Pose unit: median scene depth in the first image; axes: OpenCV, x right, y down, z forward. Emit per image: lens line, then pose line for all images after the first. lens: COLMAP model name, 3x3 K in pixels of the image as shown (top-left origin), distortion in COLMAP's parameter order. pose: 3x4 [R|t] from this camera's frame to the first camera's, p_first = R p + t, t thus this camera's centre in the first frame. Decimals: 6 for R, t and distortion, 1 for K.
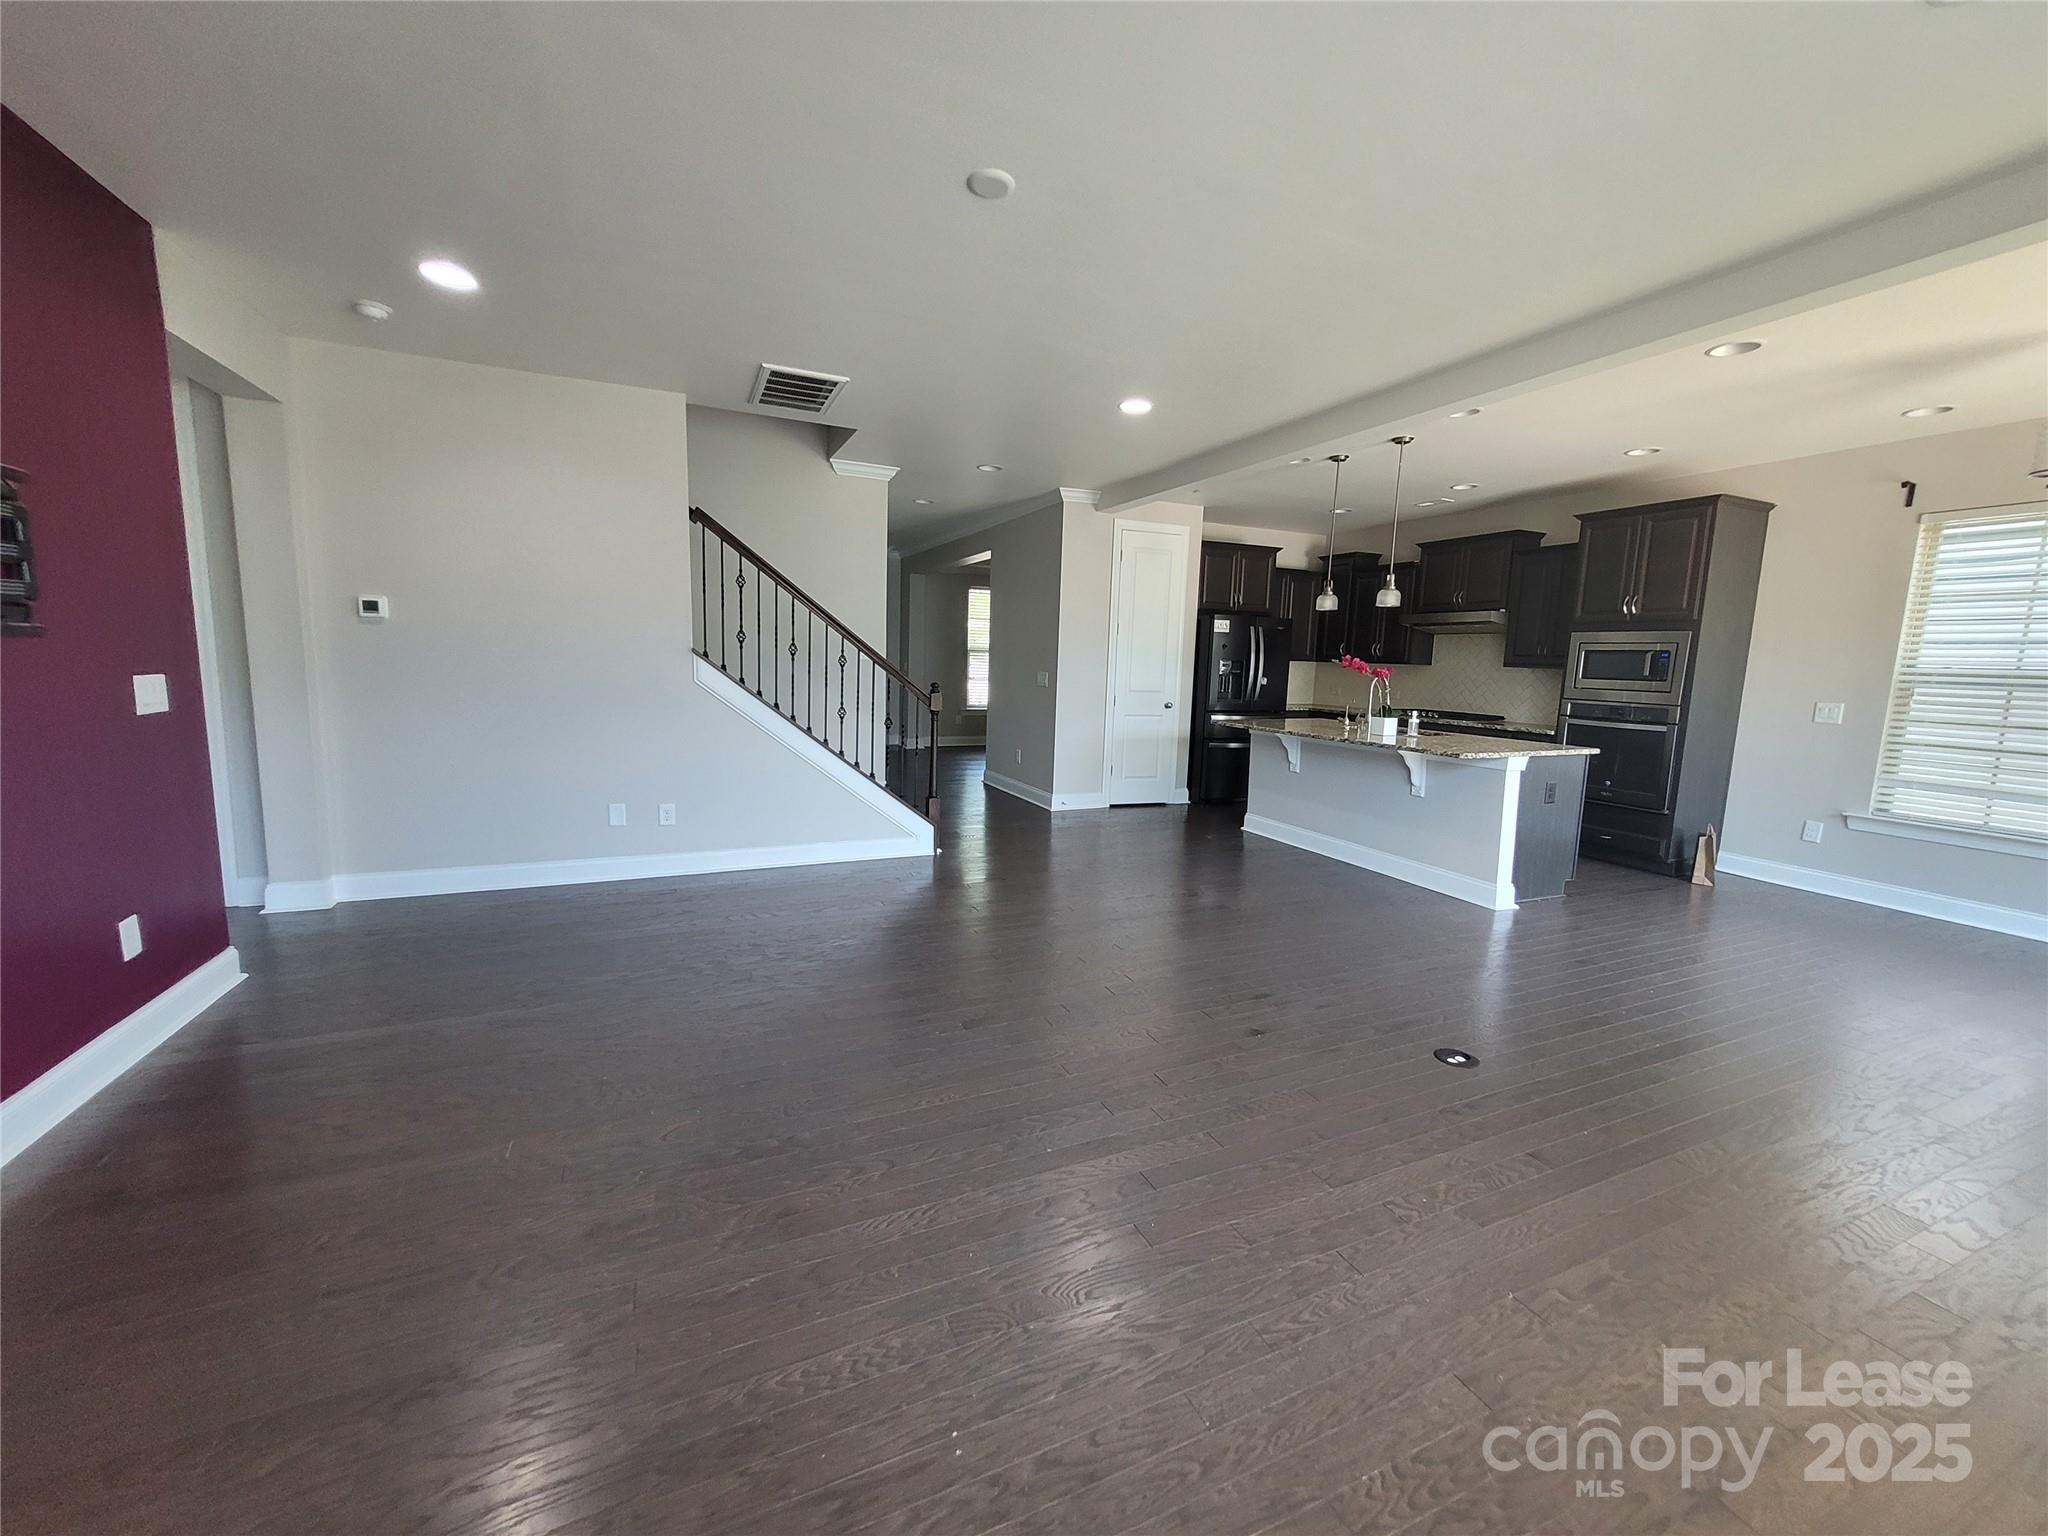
lens RADIAL K [[801.2, 0, 1030.3], [0, 801.2, 761.1], [0, 0, 1]] dist [0.000797, 0.000142]
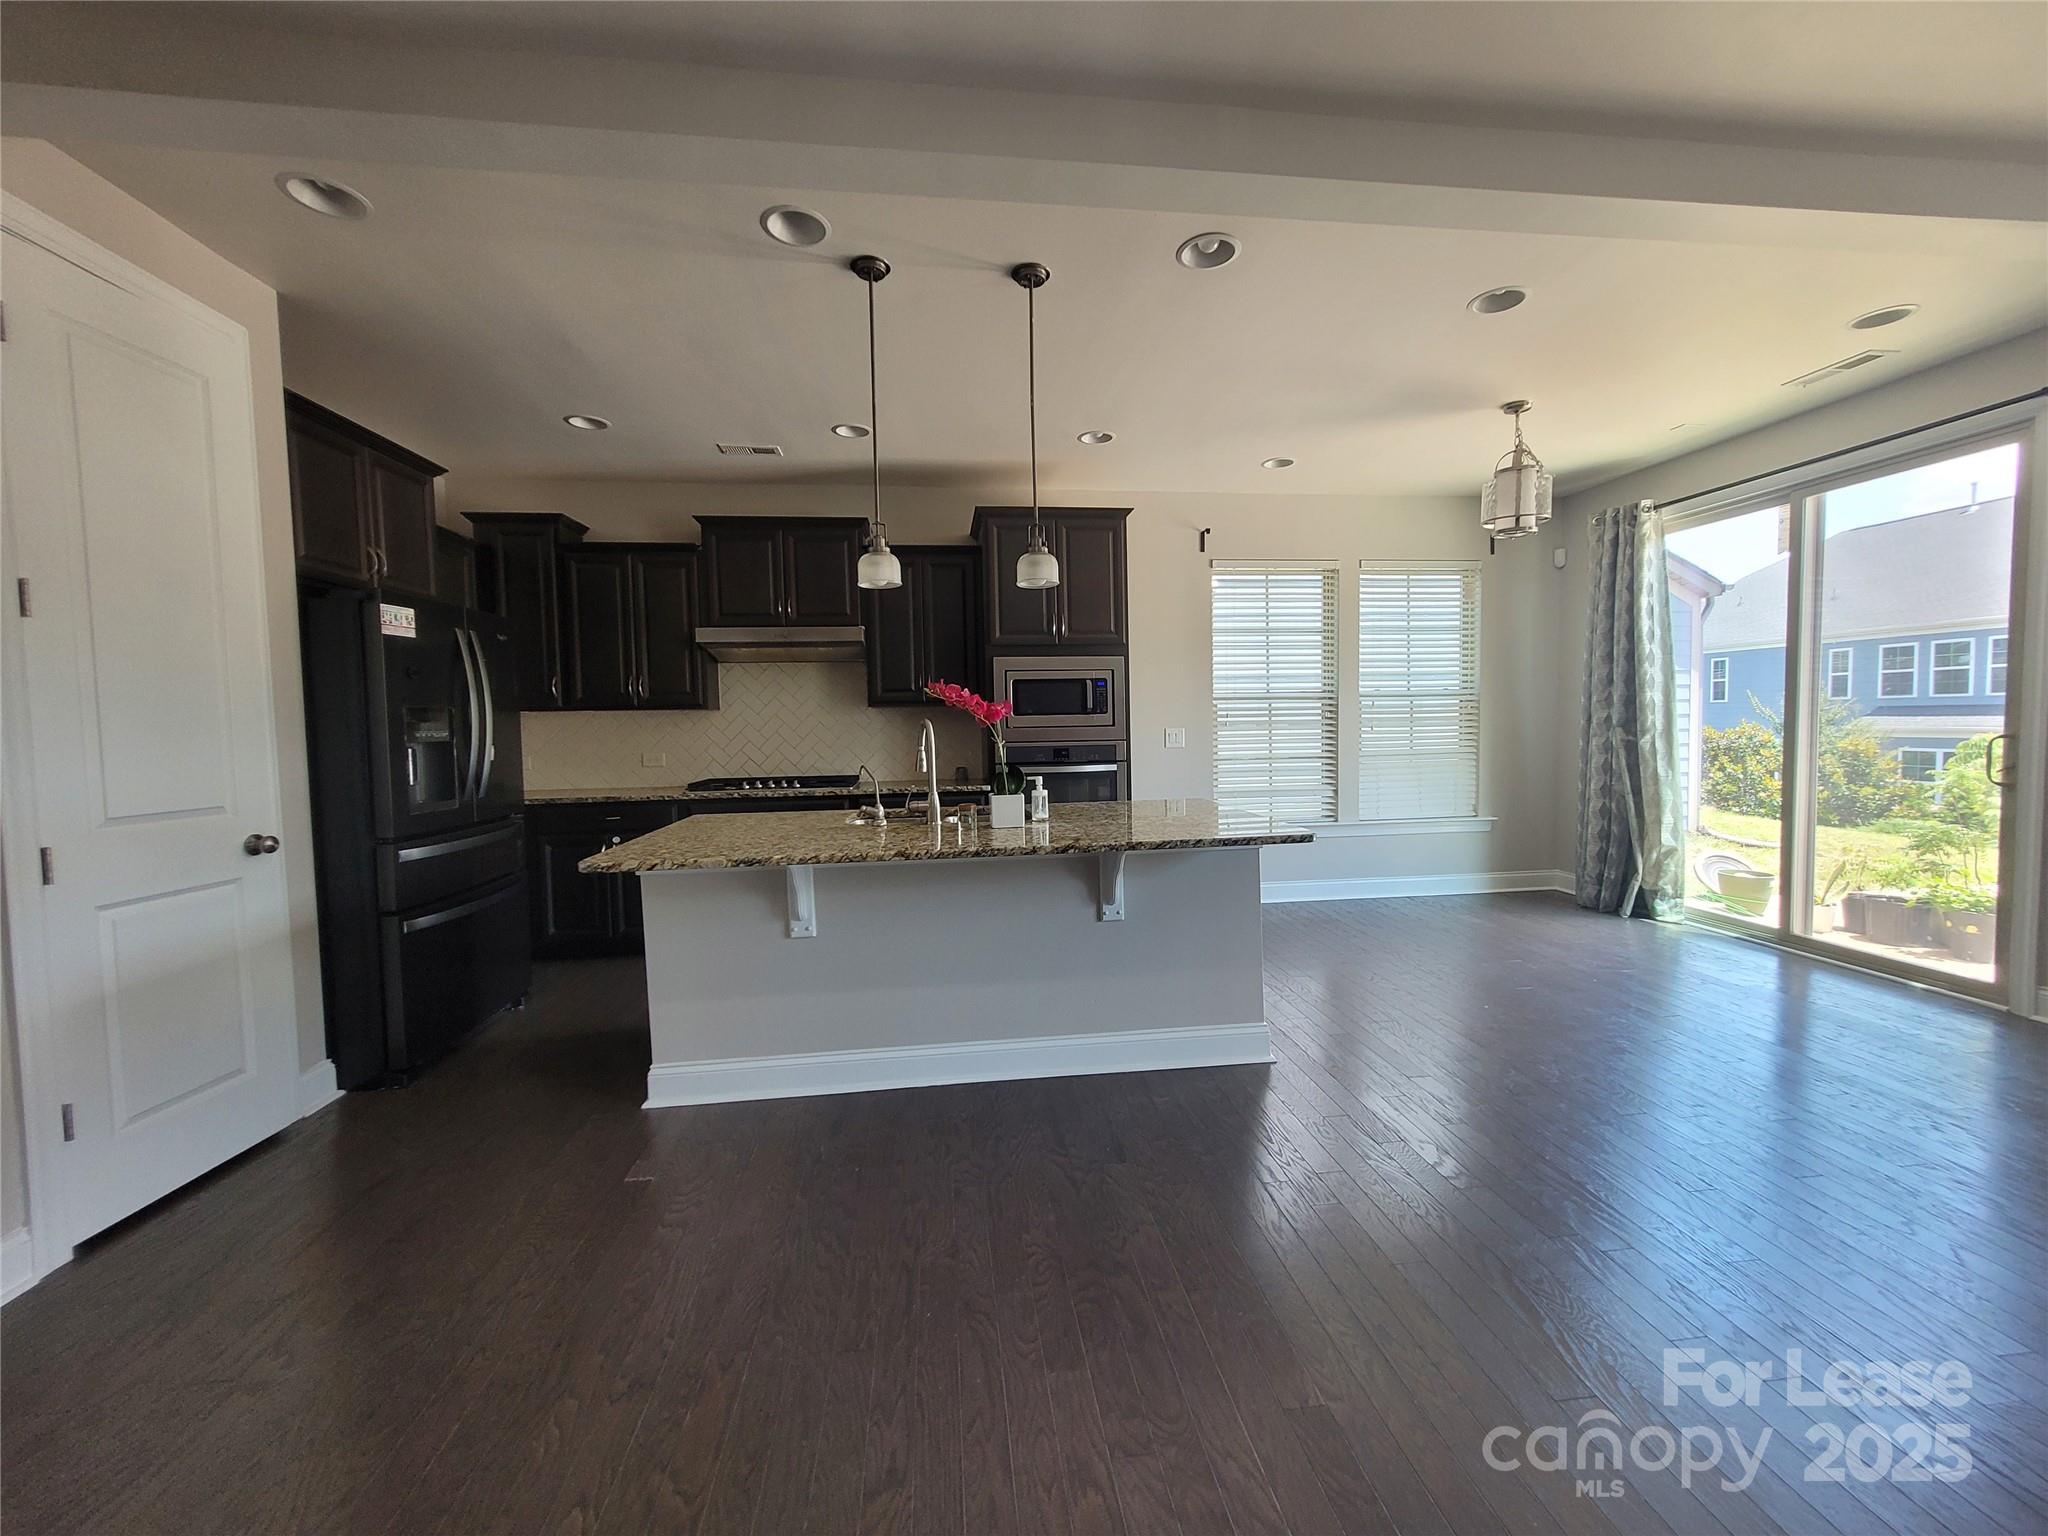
lens RADIAL K [[801.2, 0, 1030.3], [0, 801.2, 761.1], [0, 0, 1]] dist [0.000797, 0.000142]
pose [[0.292535, -0.083950, 0.952563, -0.059035], [0.151214, 0.987667, 0.040606, -0.082874], [-0.944223, 0.132163, 0.301621, 0.708079]]
